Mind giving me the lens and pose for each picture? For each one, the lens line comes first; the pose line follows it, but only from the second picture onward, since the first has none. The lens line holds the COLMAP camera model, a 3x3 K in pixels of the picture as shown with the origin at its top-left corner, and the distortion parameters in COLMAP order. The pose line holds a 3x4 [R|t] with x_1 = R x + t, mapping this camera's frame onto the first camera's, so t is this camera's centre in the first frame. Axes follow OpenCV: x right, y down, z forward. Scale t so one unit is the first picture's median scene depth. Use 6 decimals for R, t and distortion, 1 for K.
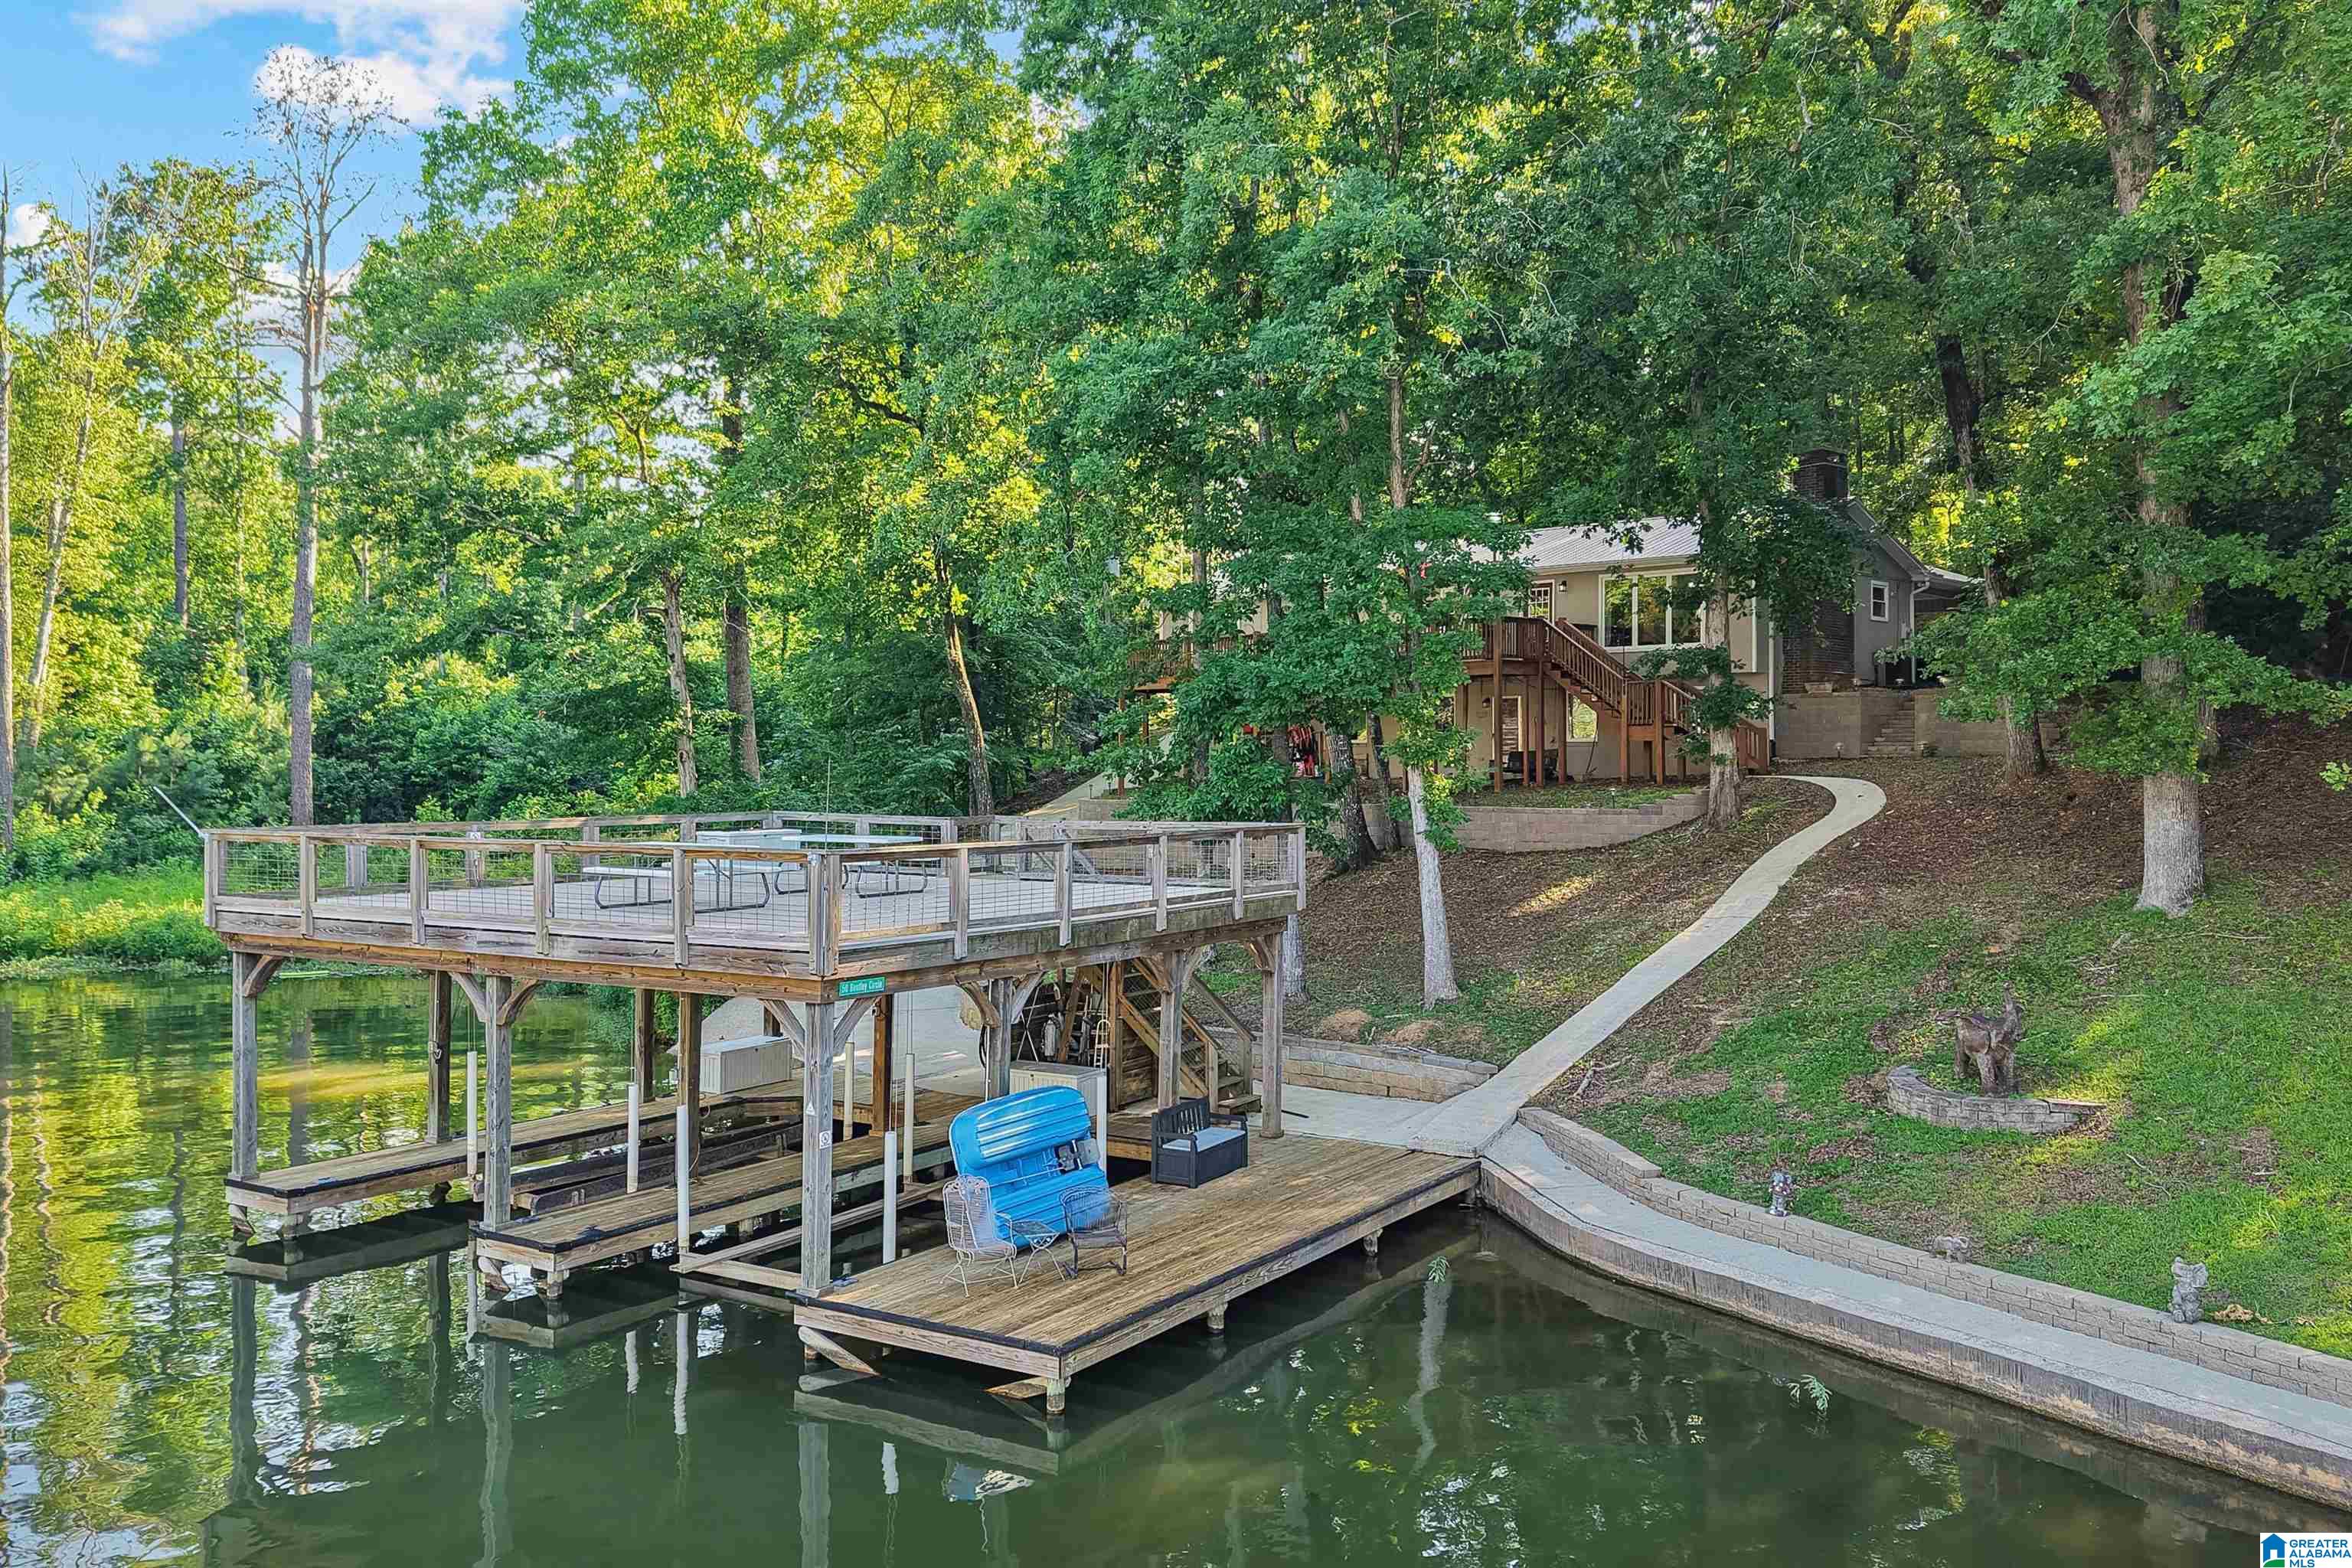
lens RADIAL K [[1897.8, 0, 1168.5], [0, 1897.8, 761.8], [0, 0, 1]] dist [0.022477, -0.021957]
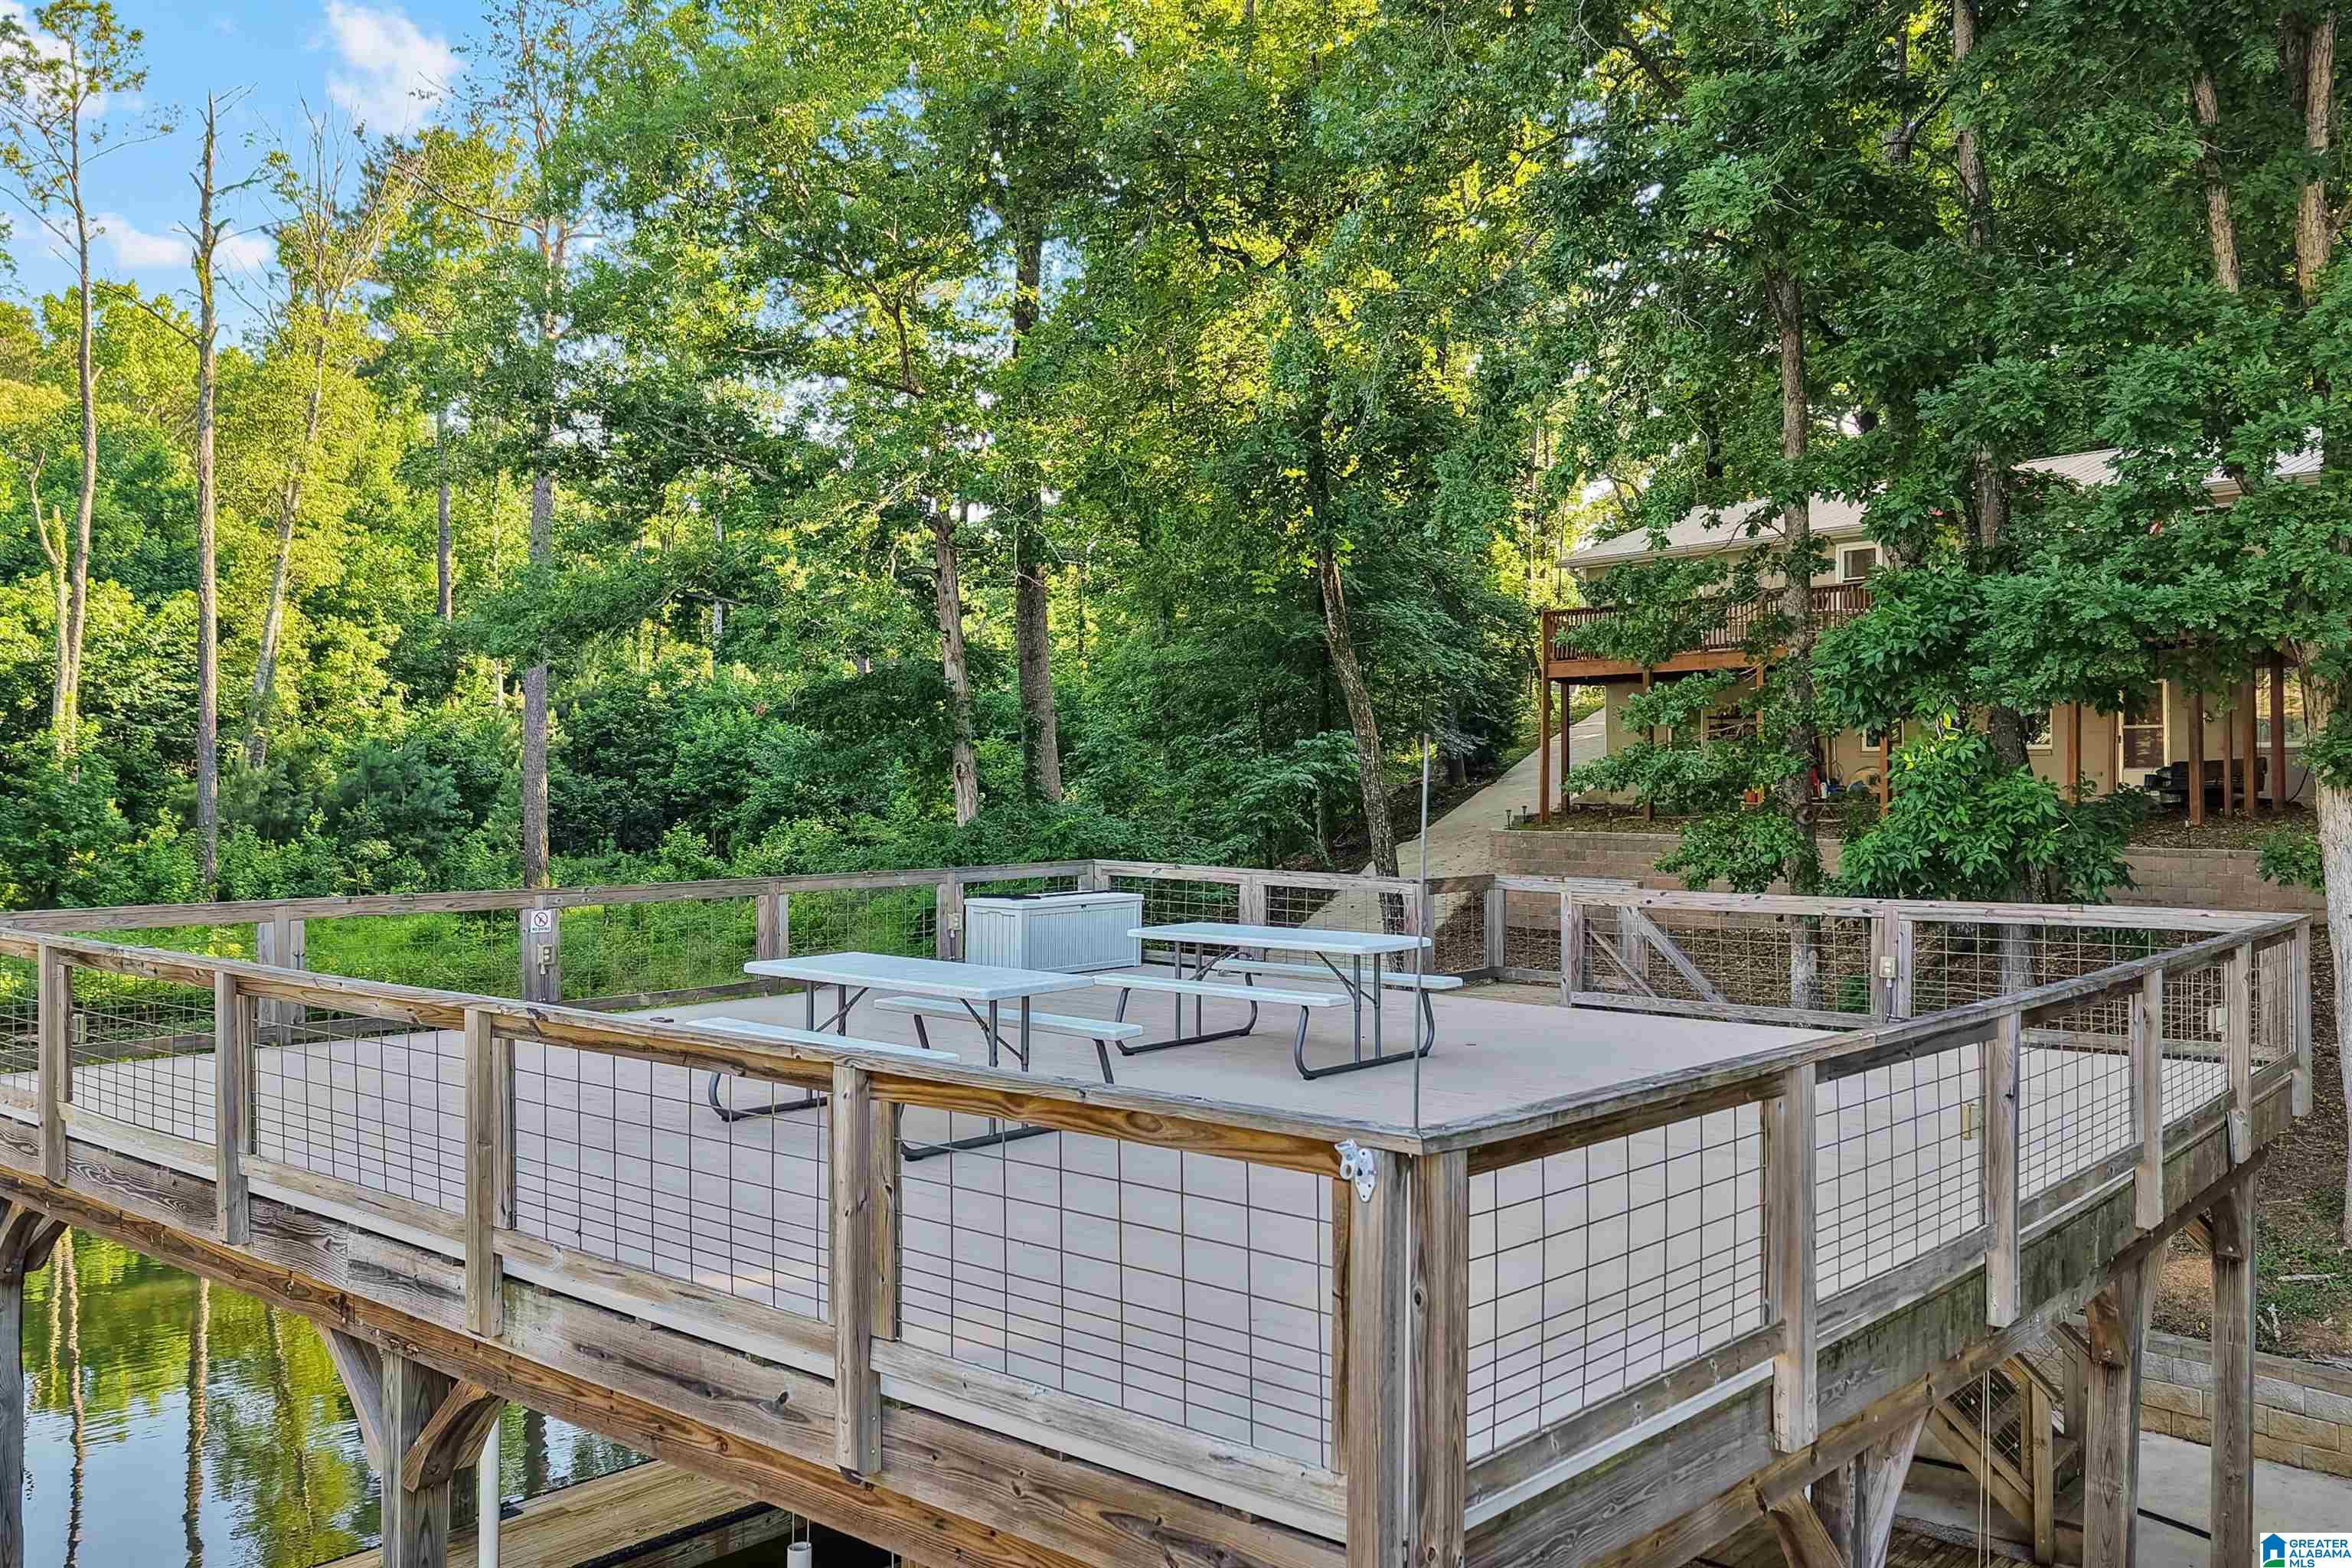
lens RADIAL K [[1897.8, 0, 1165.9], [0, 1897.8, 768.1], [0, 0, 1]] dist [0.022477, -0.021957]
pose [[0.988483, -0.000662, -0.151331, -0.093830], [-0.000309, 0.999980, -0.006392, 0.001291], [0.151333, 0.006365, 0.988462, 0.406691]]
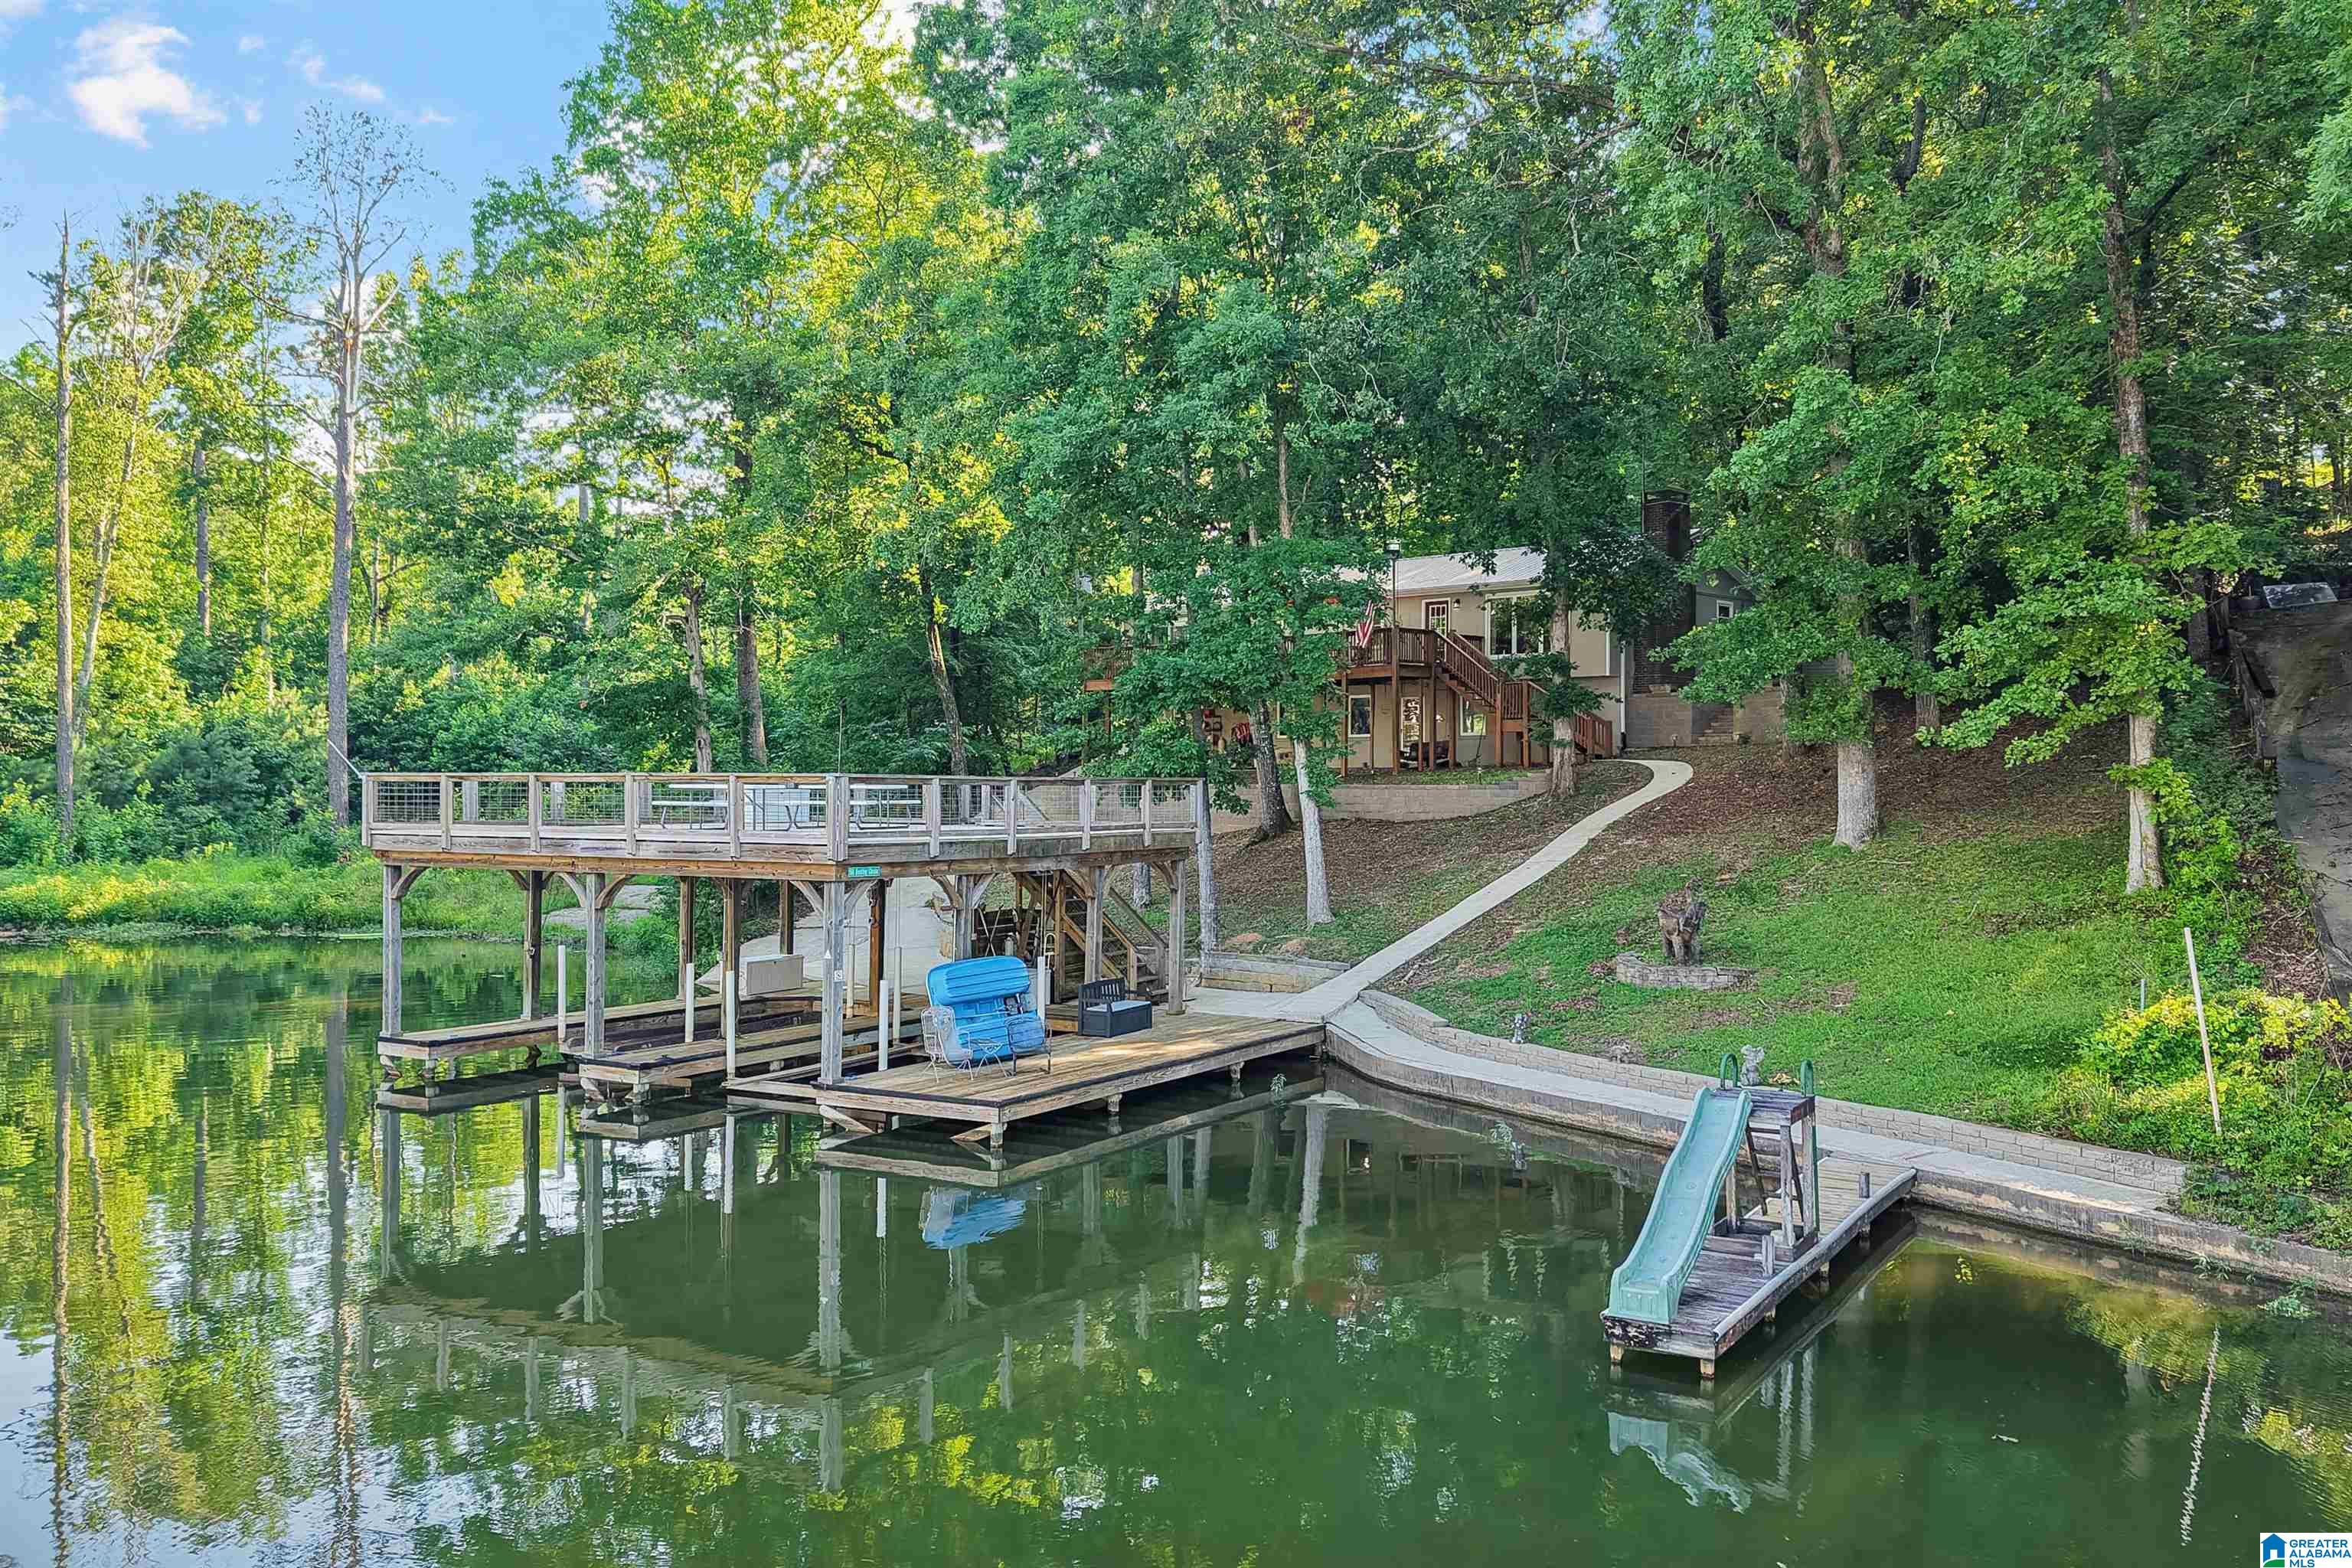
lens RADIAL K [[1897.8, 0, 1254.6], [0, 1897.8, 788.6], [0, 0, 1]] dist [0.022477, -0.021957]
pose [[0.998774, 0.002529, 0.049445, 0.034188], [-0.002664, 0.999993, 0.002654, 0.028527], [-0.049438, -0.002783, 0.998773, -0.245383]]
